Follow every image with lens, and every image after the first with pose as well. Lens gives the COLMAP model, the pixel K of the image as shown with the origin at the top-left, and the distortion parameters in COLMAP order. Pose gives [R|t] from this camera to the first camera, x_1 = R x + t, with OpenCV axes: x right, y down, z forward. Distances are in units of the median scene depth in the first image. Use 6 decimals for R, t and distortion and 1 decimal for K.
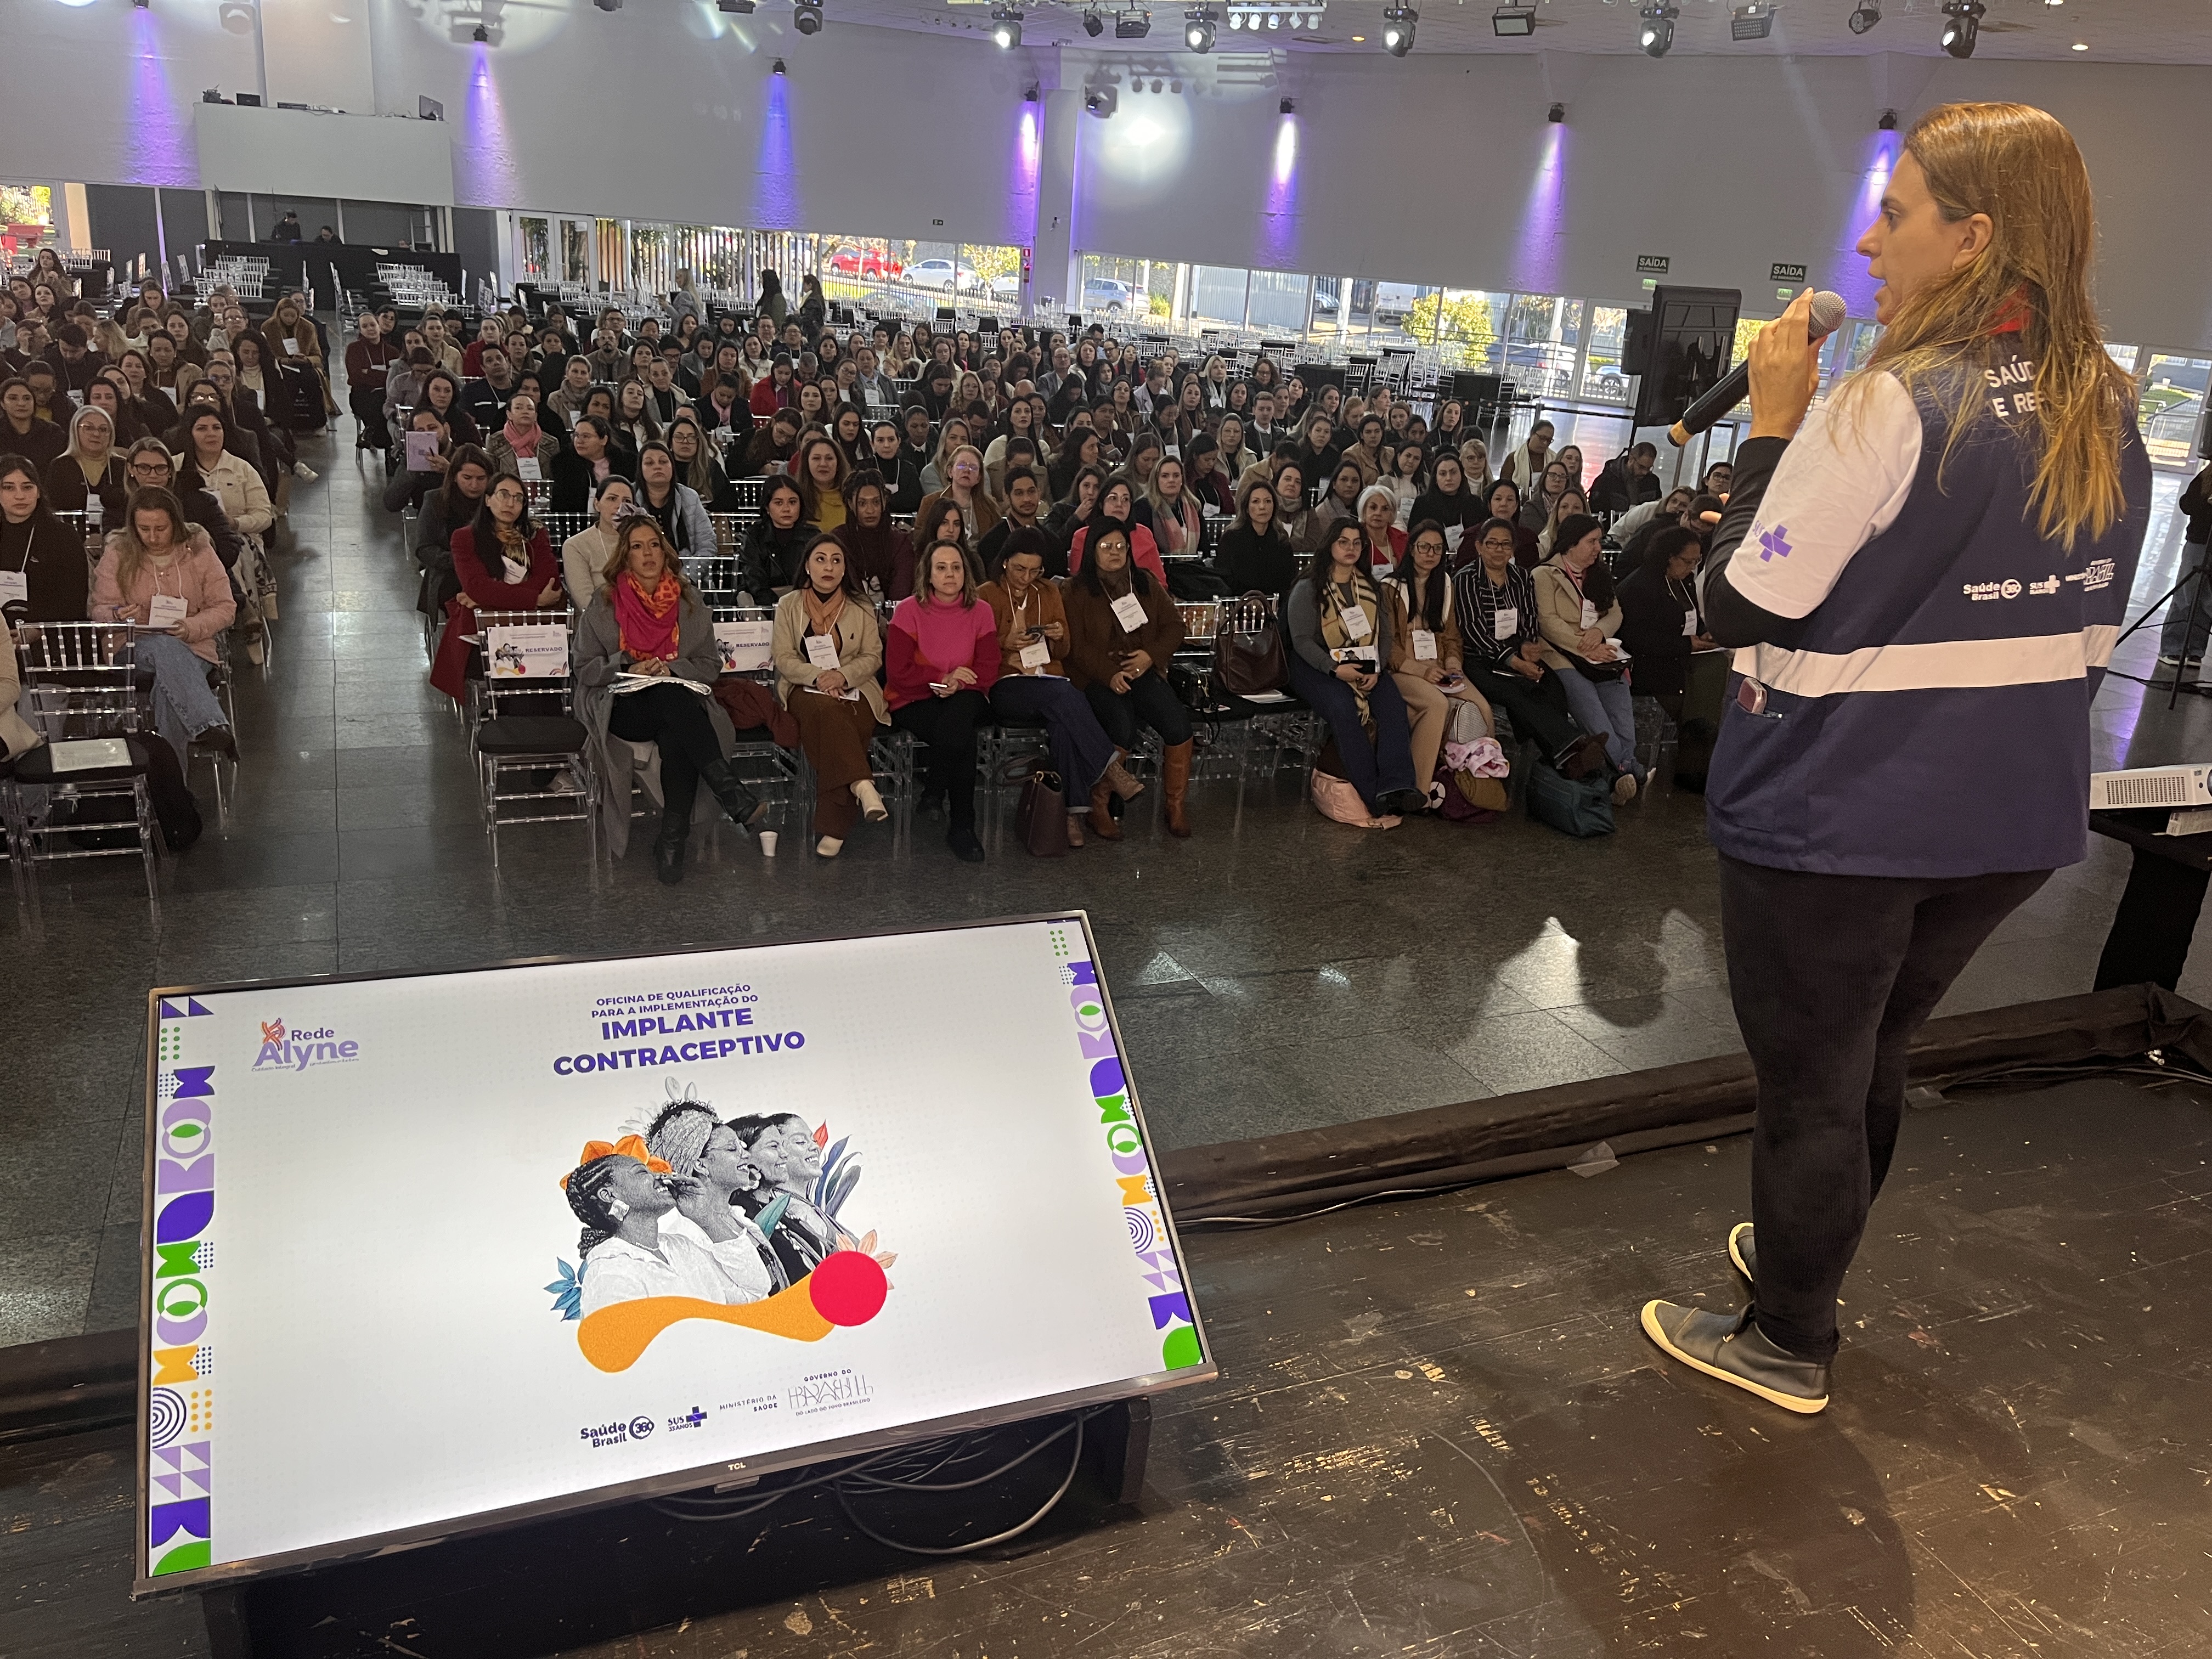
lens RADIAL K [[1674.9, 0, 1129.0], [0, 1674.9, 836.0], [0, 0, 1]] dist [0.043432, -0.055562]
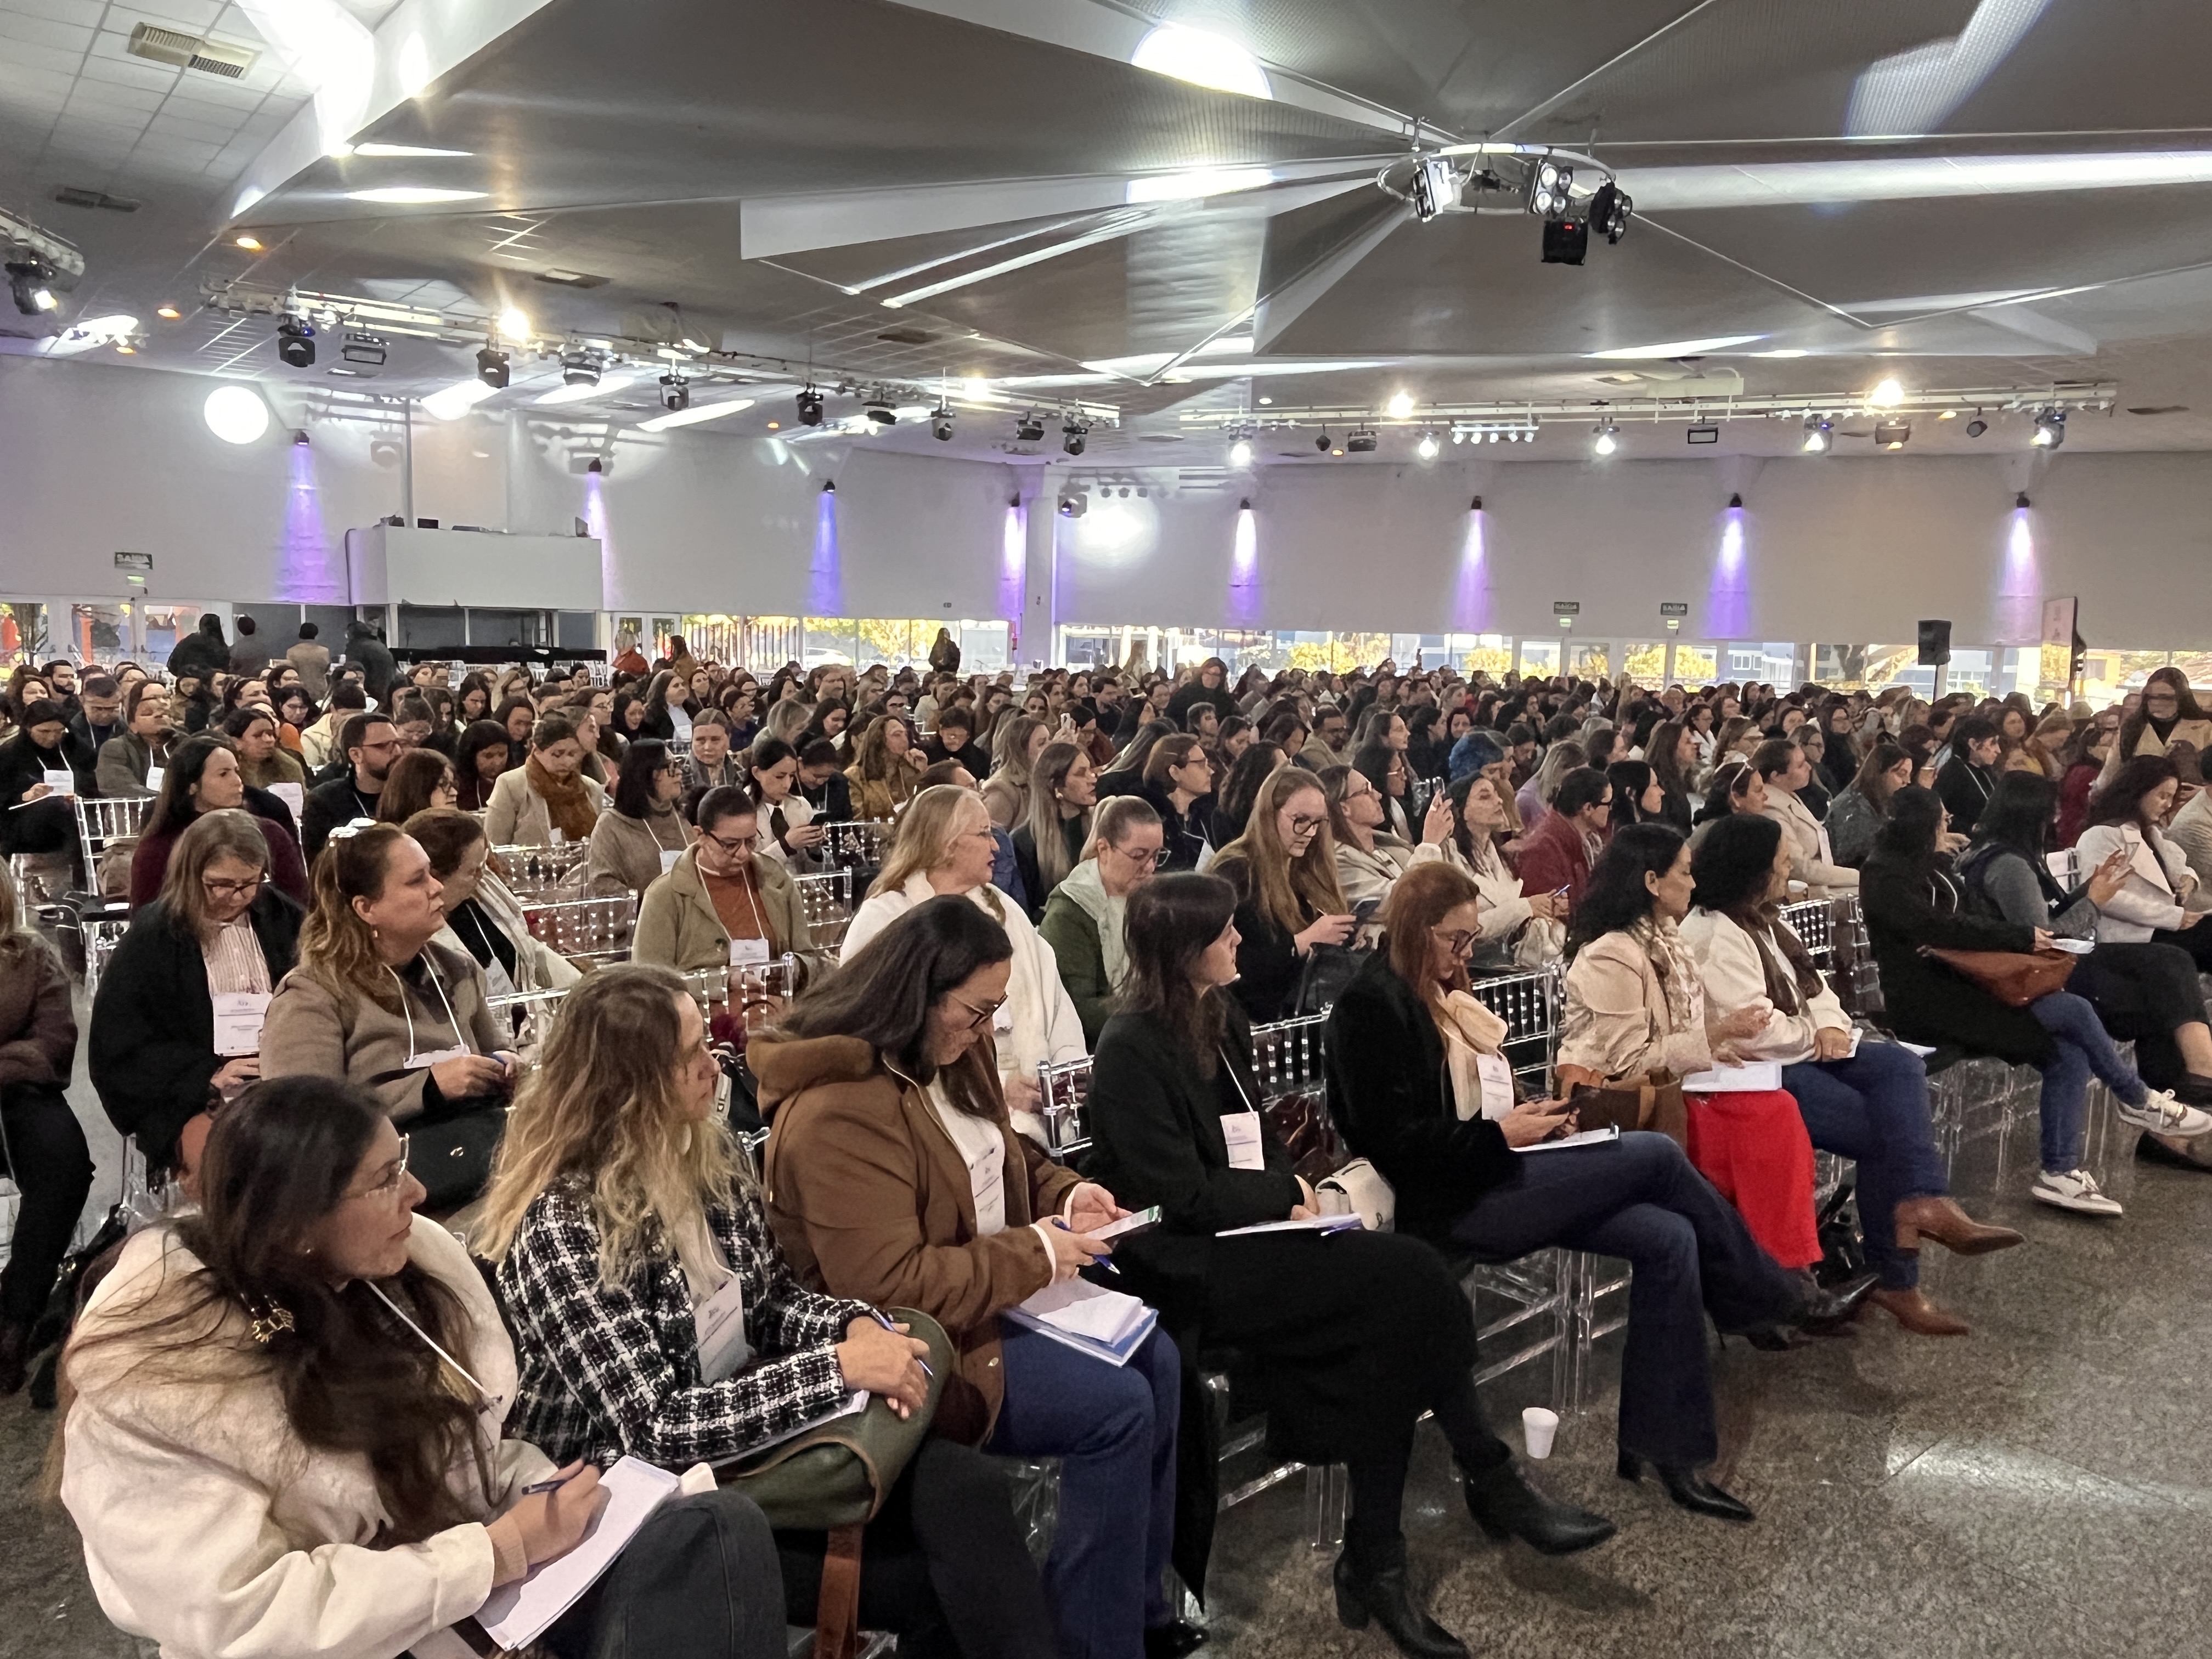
lens RADIAL K [[1512.8, 0, 1110.7], [0, 1512.8, 830.3], [0, 0, 1]] dist [-0.008350, 0.006430]
pose [[0.961624, -0.084647, 0.260988, -0.547301], [0.135568, 0.973581, -0.183742, -0.003937], [-0.238540, 0.212072, 0.947694, 0.010555]]
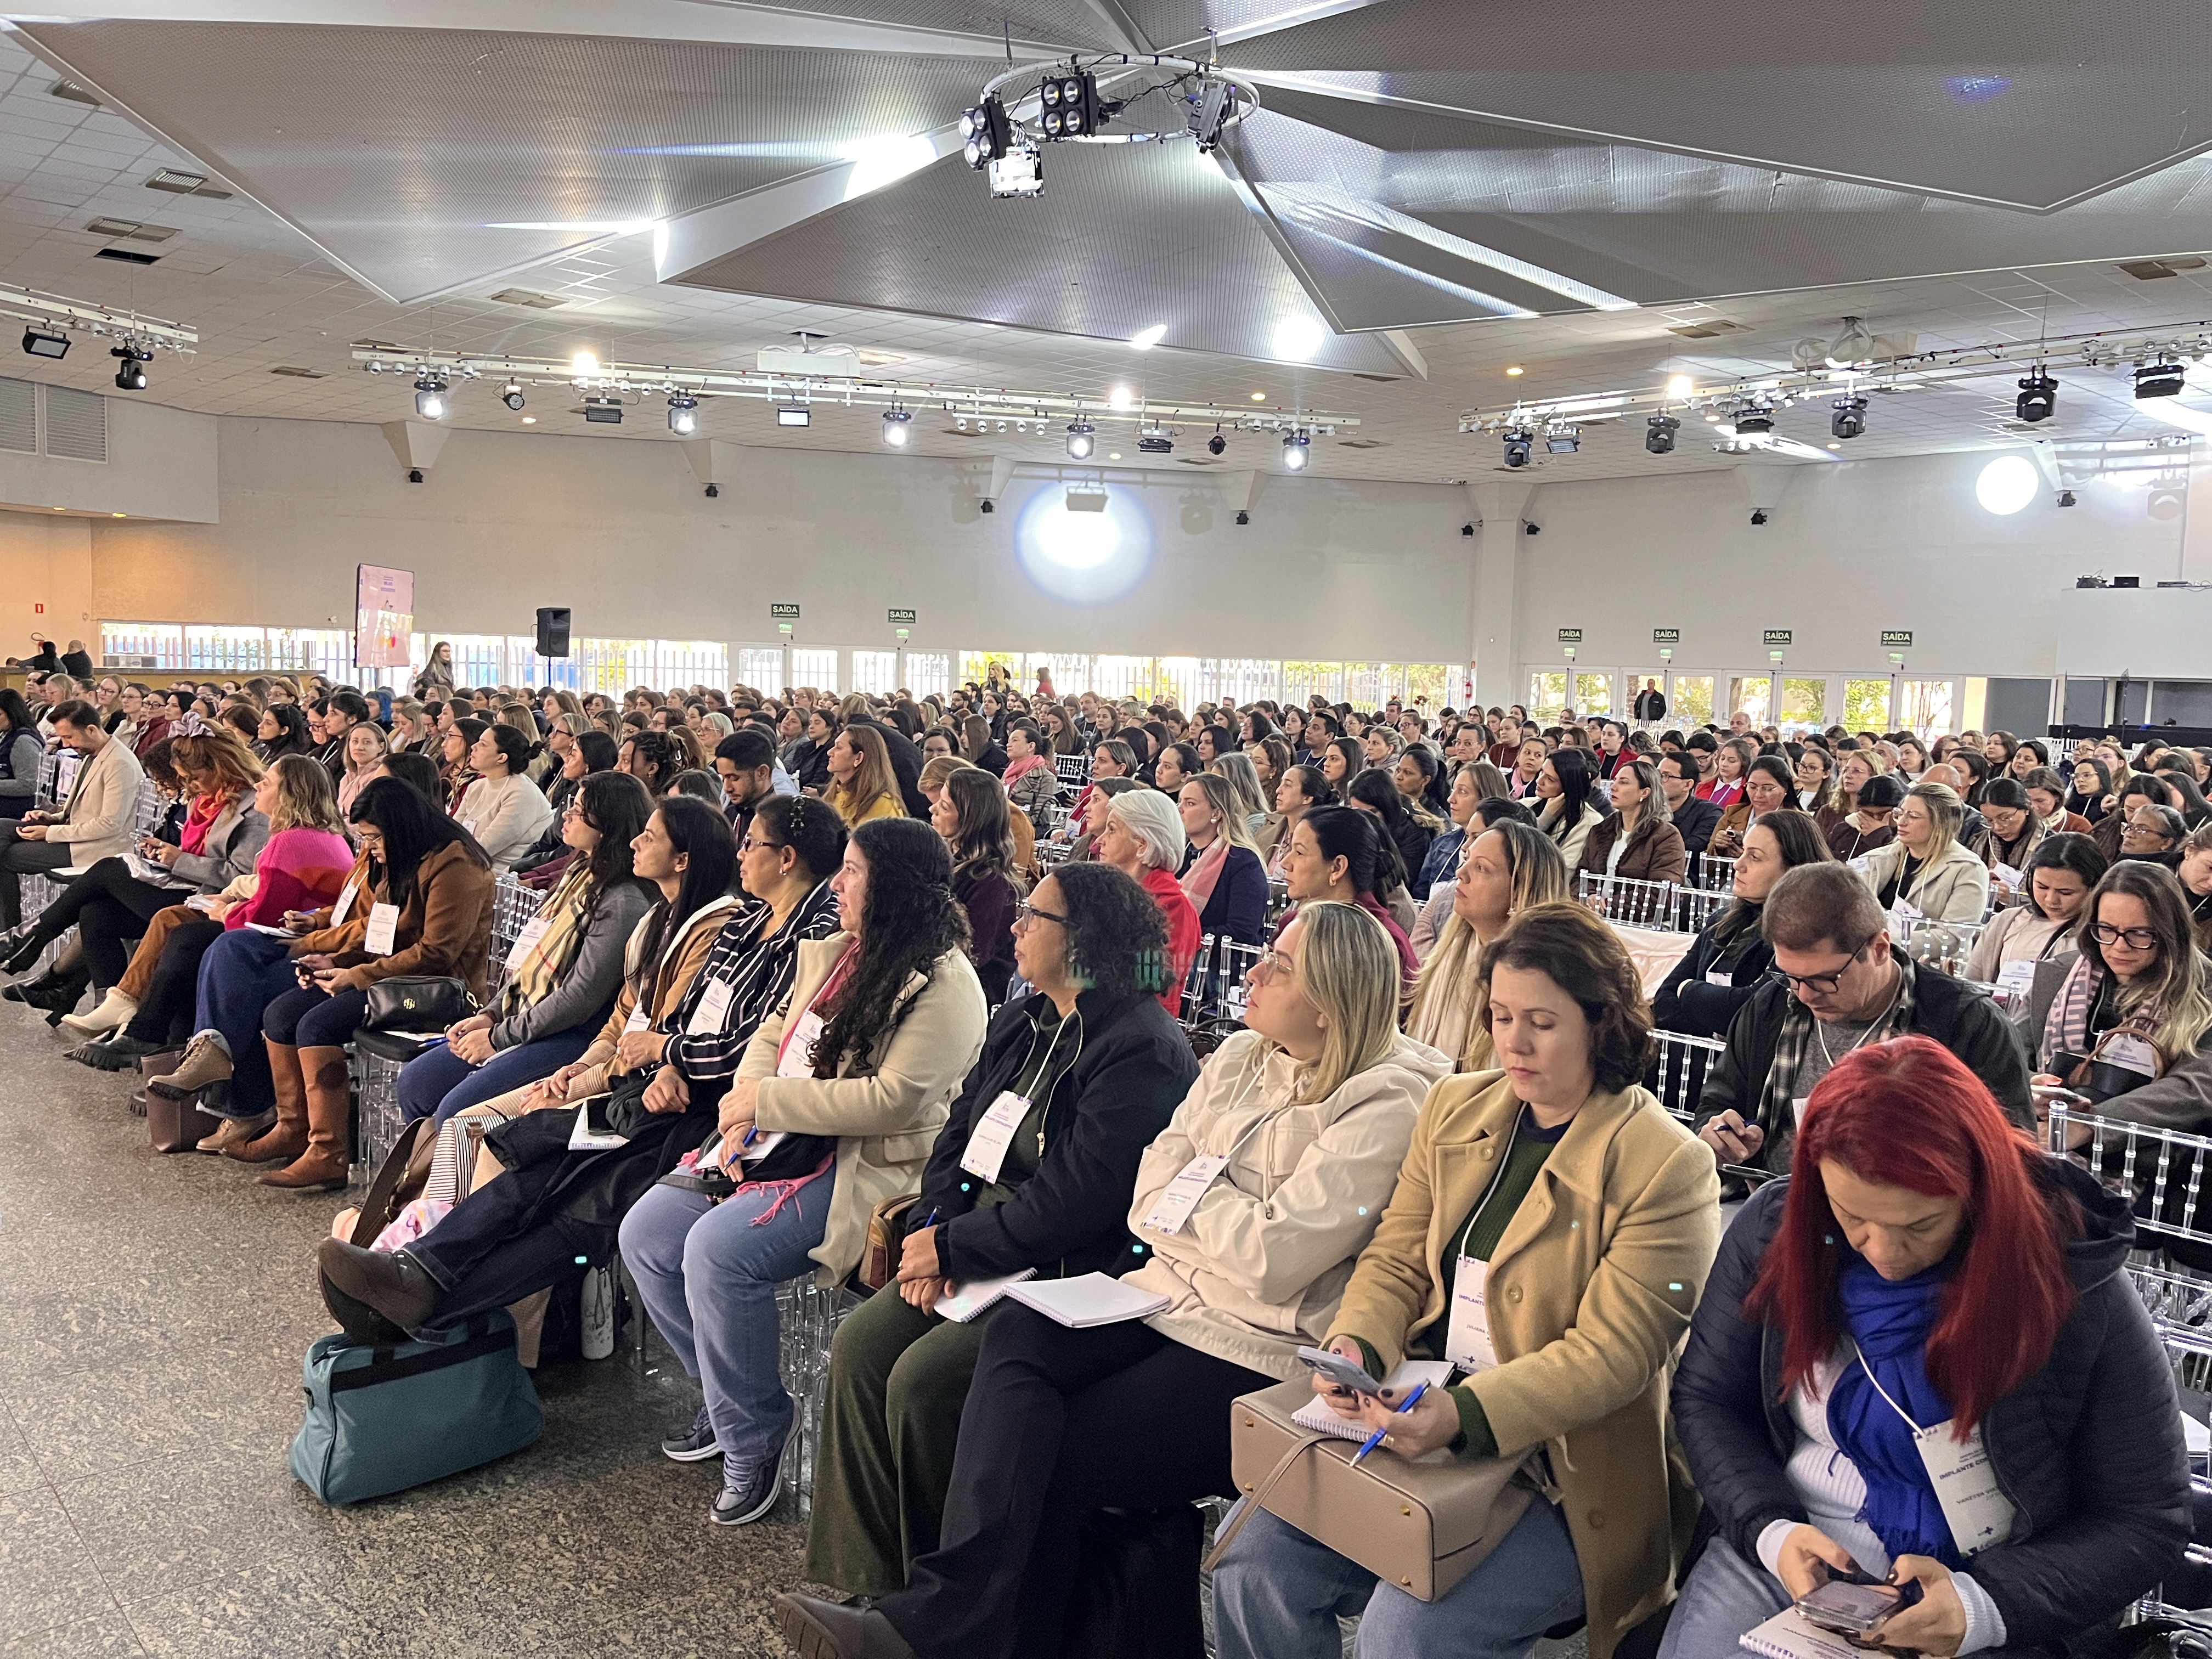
lens RADIAL K [[1674.9, 0, 1118.3], [0, 1674.9, 825.2], [0, 0, 1]] dist [0.043432, -0.055562]
pose [[0.313296, 0.023513, -0.949364, 0.288527], [-0.327069, 0.941204, -0.084625, -0.071898], [0.891555, 0.337020, 0.302566, 0.391858]]
